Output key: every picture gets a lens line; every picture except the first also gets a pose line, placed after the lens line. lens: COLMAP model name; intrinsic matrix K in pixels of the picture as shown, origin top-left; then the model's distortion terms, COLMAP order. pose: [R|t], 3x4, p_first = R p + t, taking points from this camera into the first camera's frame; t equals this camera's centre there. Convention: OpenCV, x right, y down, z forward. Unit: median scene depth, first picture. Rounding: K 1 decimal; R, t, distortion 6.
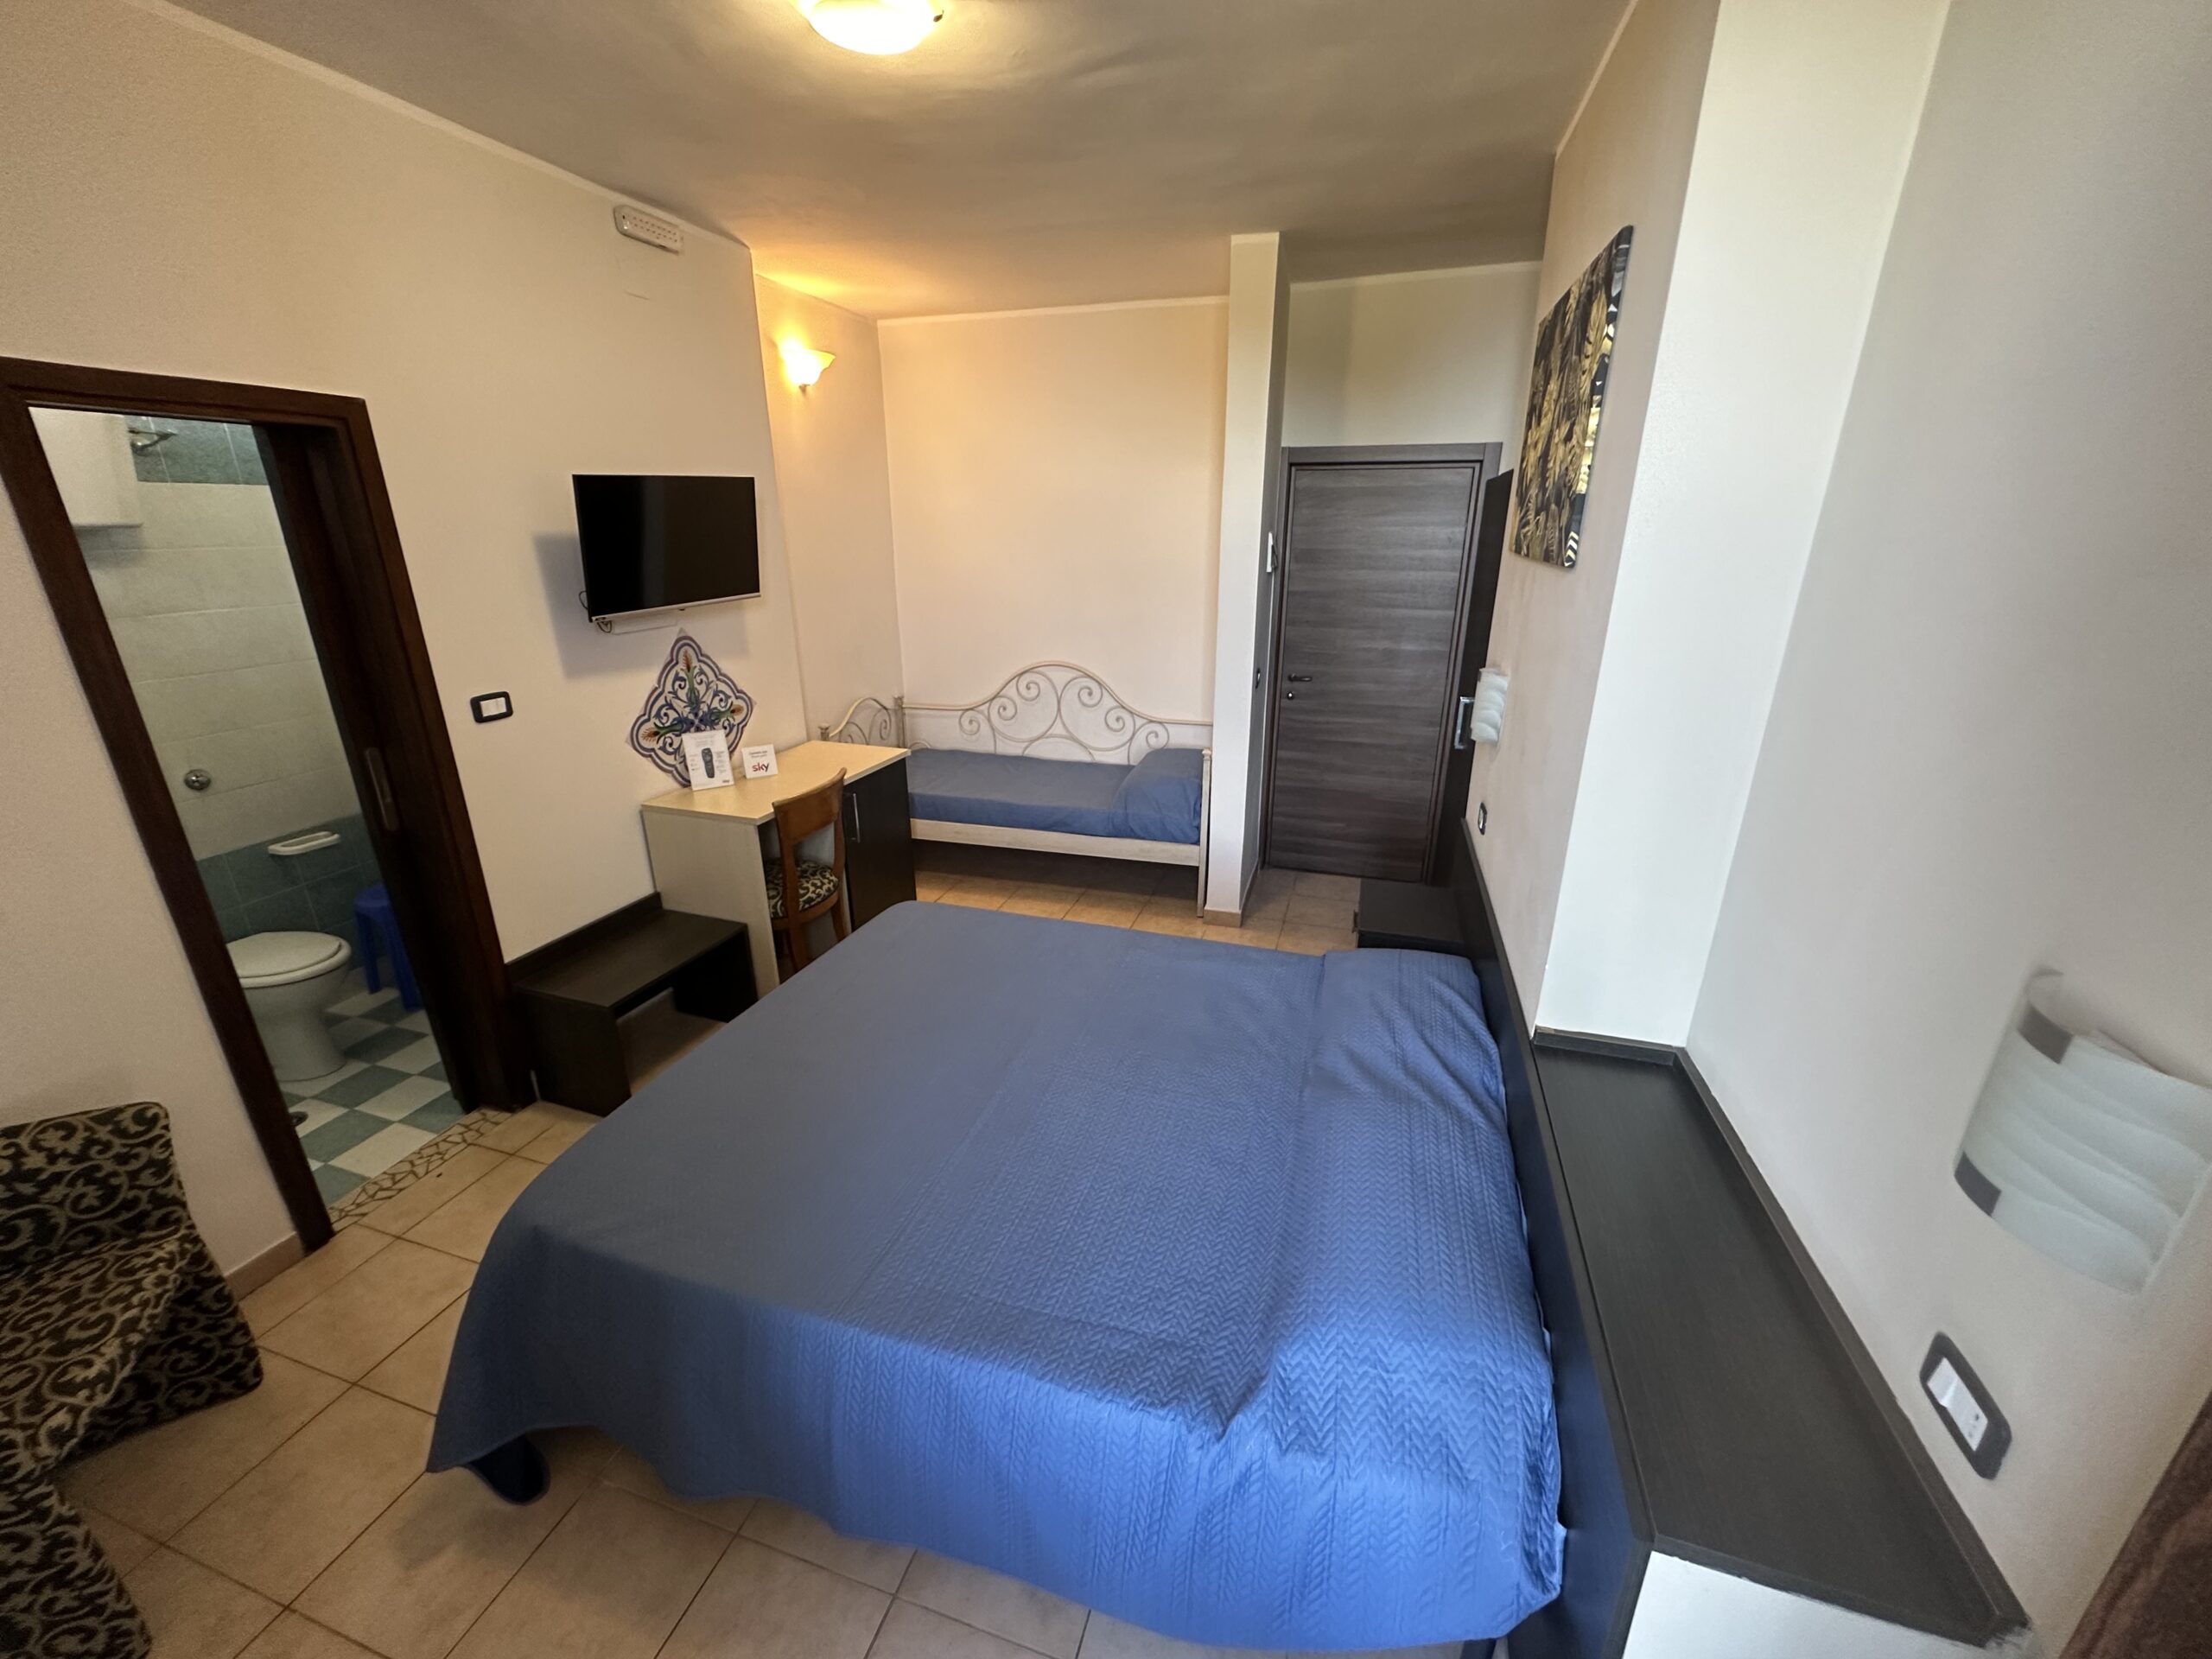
lens RADIAL K [[880.4, 0, 1104.1], [0, 880.4, 829.3], [0, 0, 1]] dist [0.001155, -0.000095]
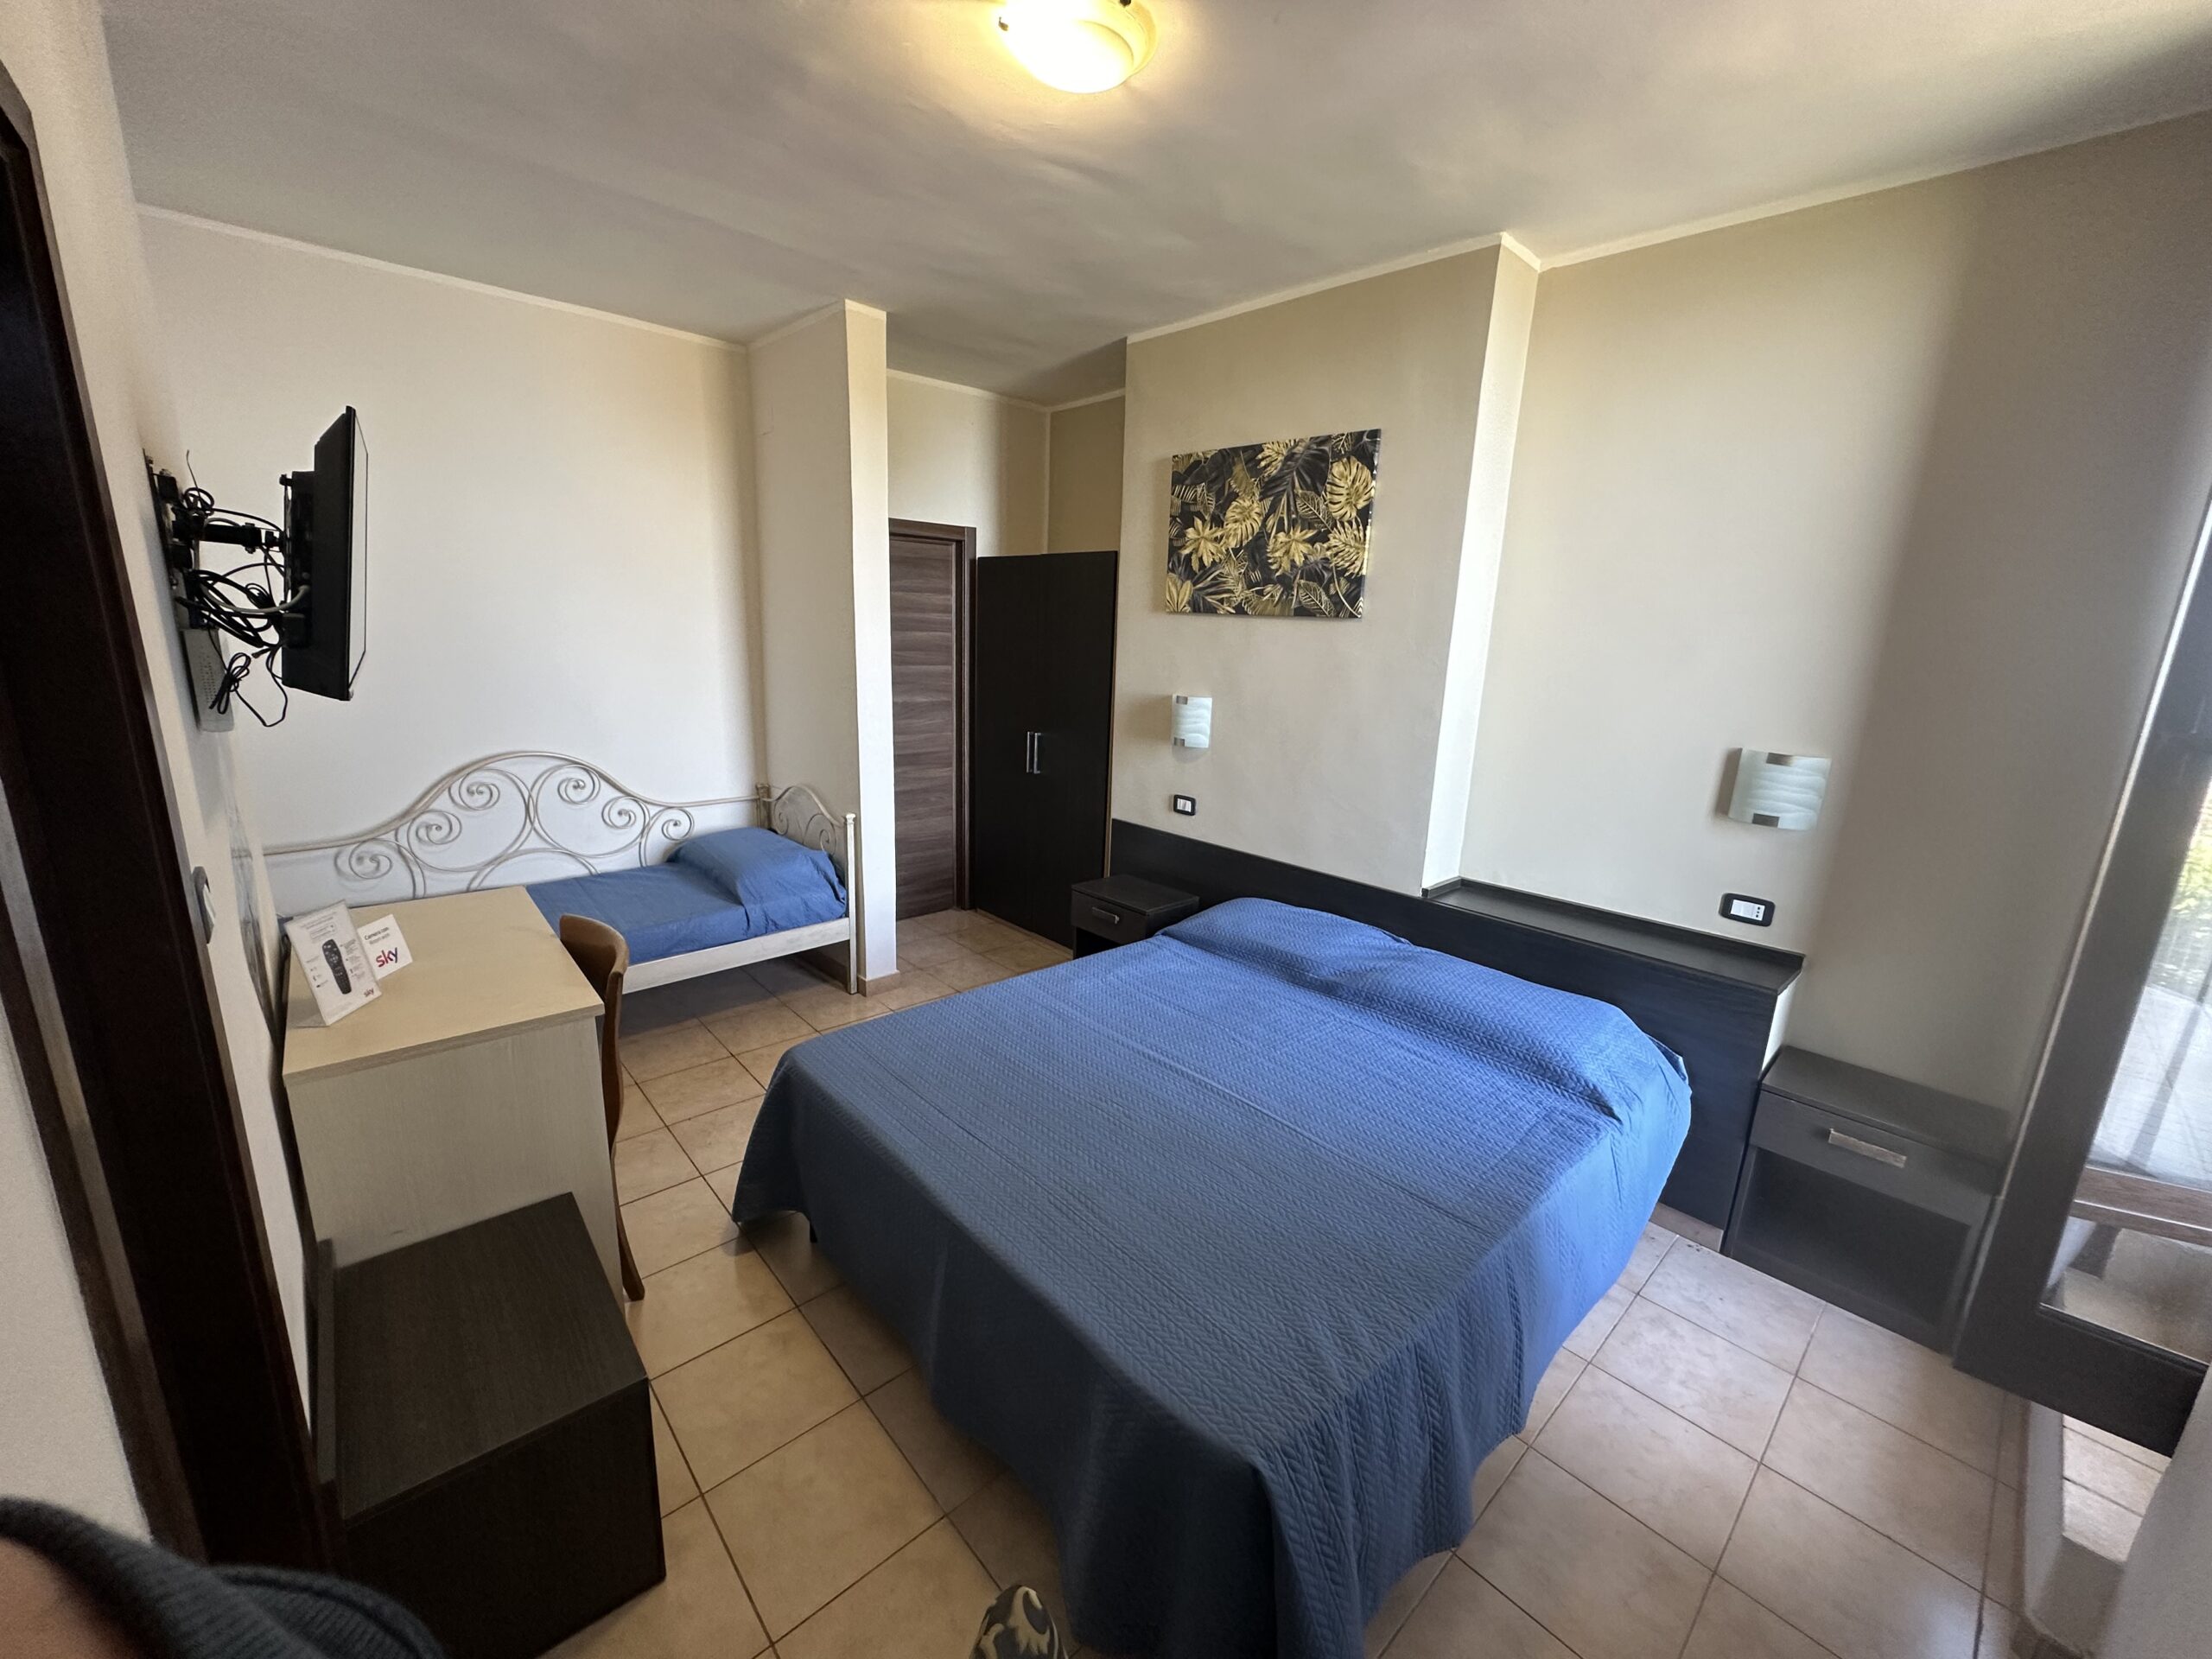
lens RADIAL K [[880.4, 0, 1106.0], [0, 880.4, 829.9], [0, 0, 1]] dist [0.001155, -0.000095]
pose [[0.509294, -0.181341, 0.841270, -0.509002], [0.248535, 0.966887, 0.057959, -0.055968], [-0.823923, 0.179567, 0.537500, 0.249922]]
